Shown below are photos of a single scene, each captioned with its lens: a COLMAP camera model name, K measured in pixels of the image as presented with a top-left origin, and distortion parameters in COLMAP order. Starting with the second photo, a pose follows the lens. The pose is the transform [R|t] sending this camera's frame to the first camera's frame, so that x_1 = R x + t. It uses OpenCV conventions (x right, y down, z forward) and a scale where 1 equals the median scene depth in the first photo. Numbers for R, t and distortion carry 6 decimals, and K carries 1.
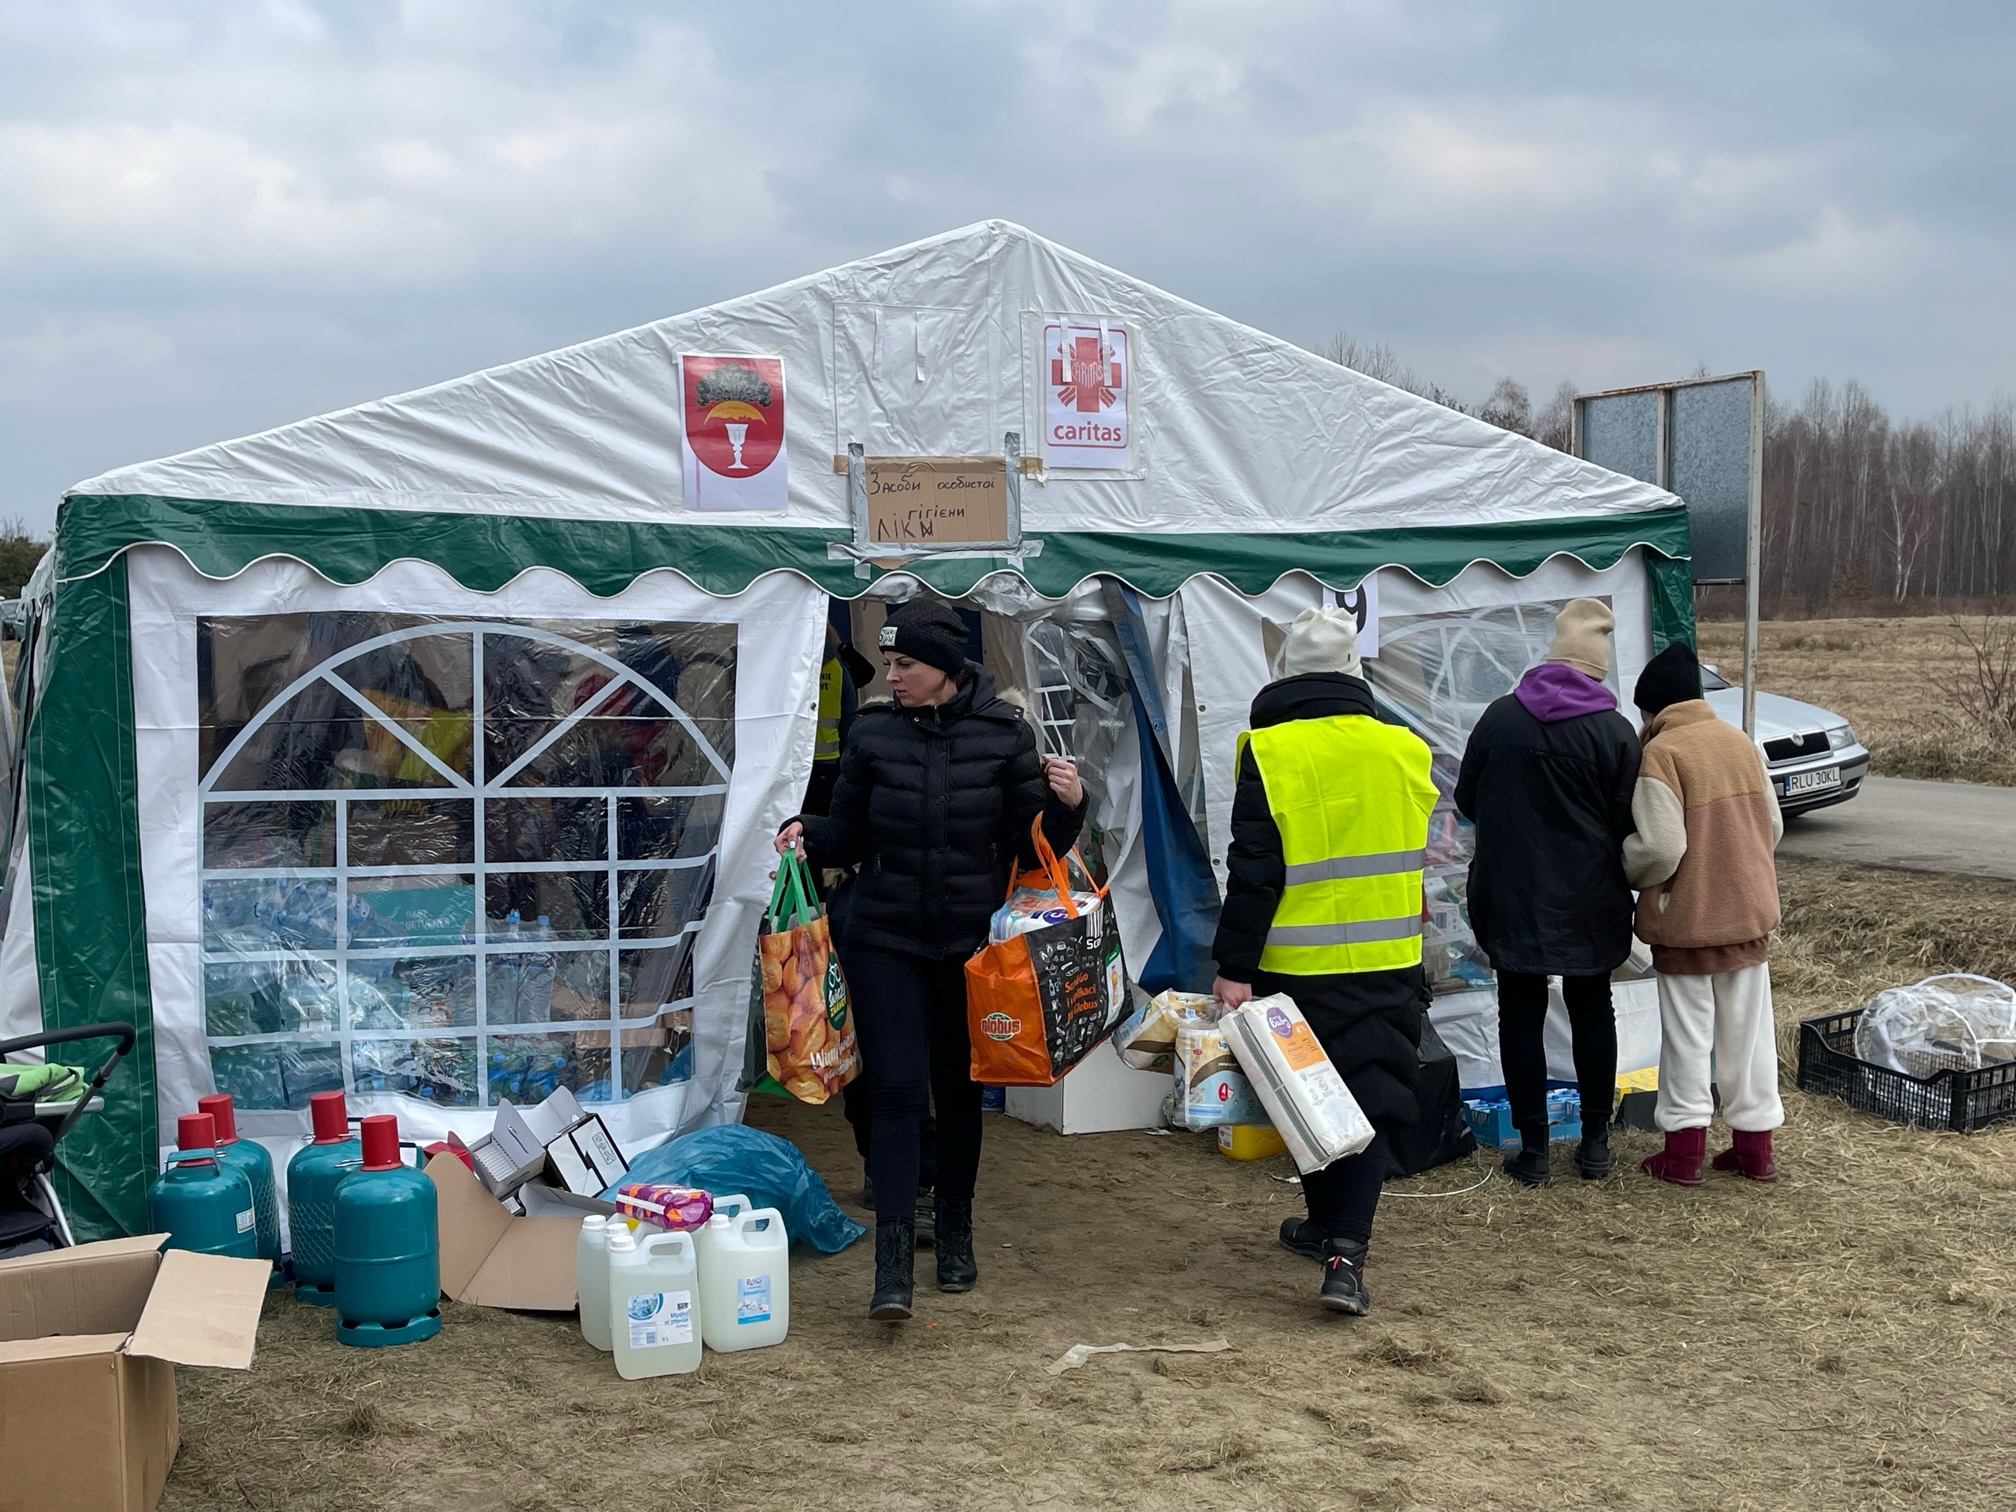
lens RADIAL K [[2212.6, 0, 969.2], [0, 2212.6, 775.7], [0, 0, 1]] dist [0.113508, 0.000000]
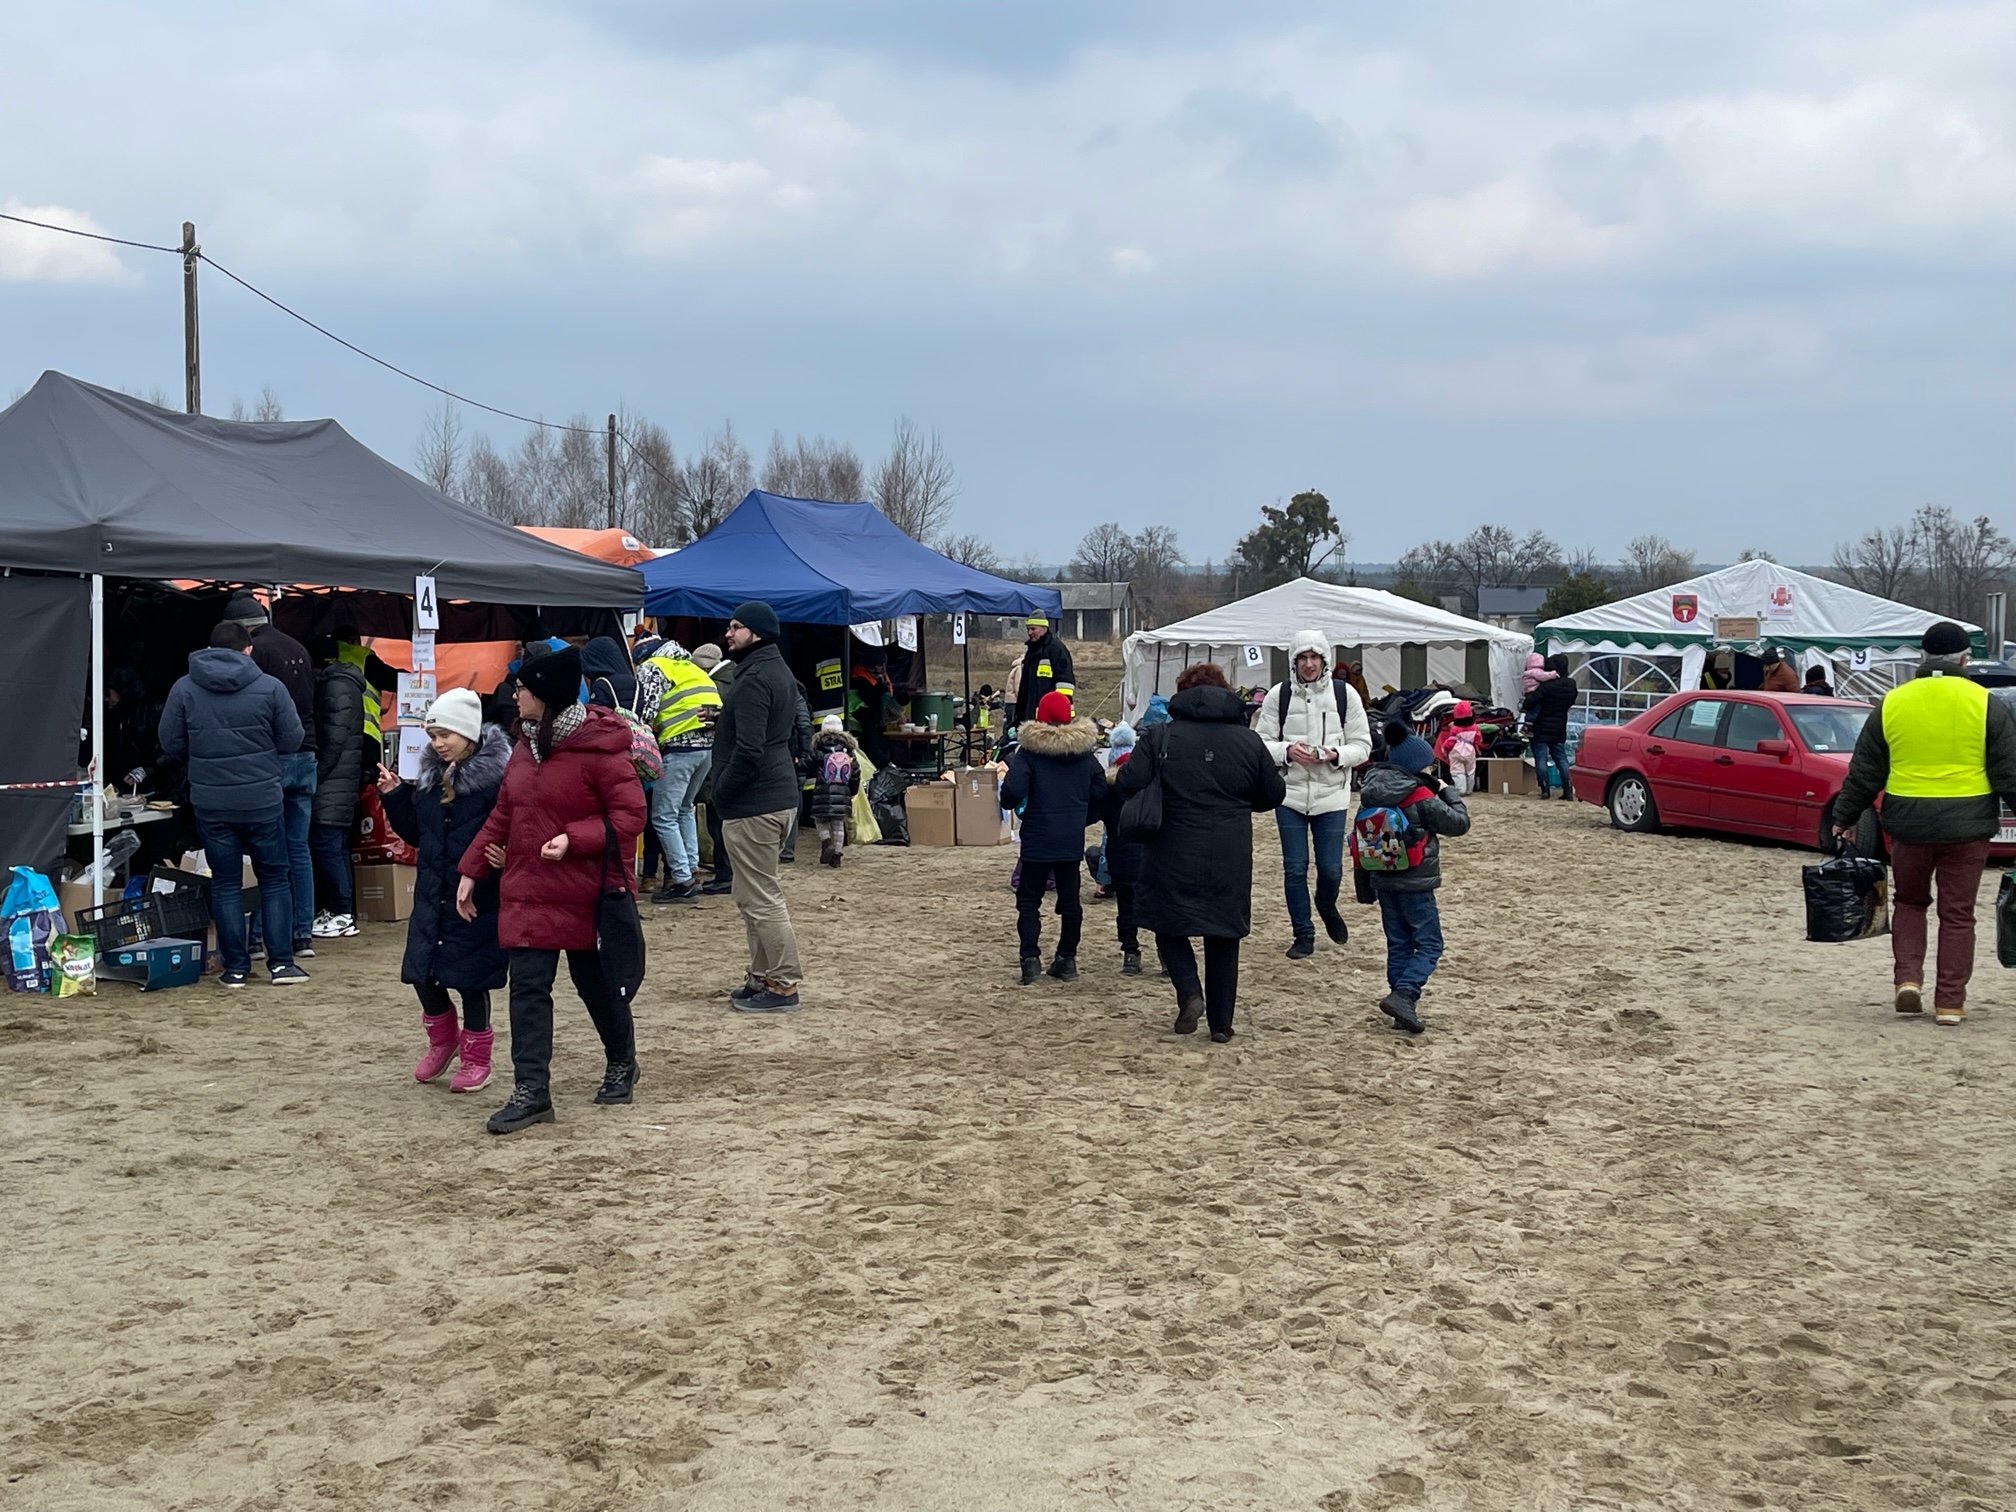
lens RADIAL K [[2590.4, 0, 933.5], [0, 2590.4, 762.7], [0, 0, 1]] dist [0.033532, 0.000000]
pose [[0.794399, 0.052786, -0.605098, 1.751989], [-0.067903, 0.997690, -0.002112, 0.239406], [0.603588, 0.042766, 0.796148, -3.770423]]
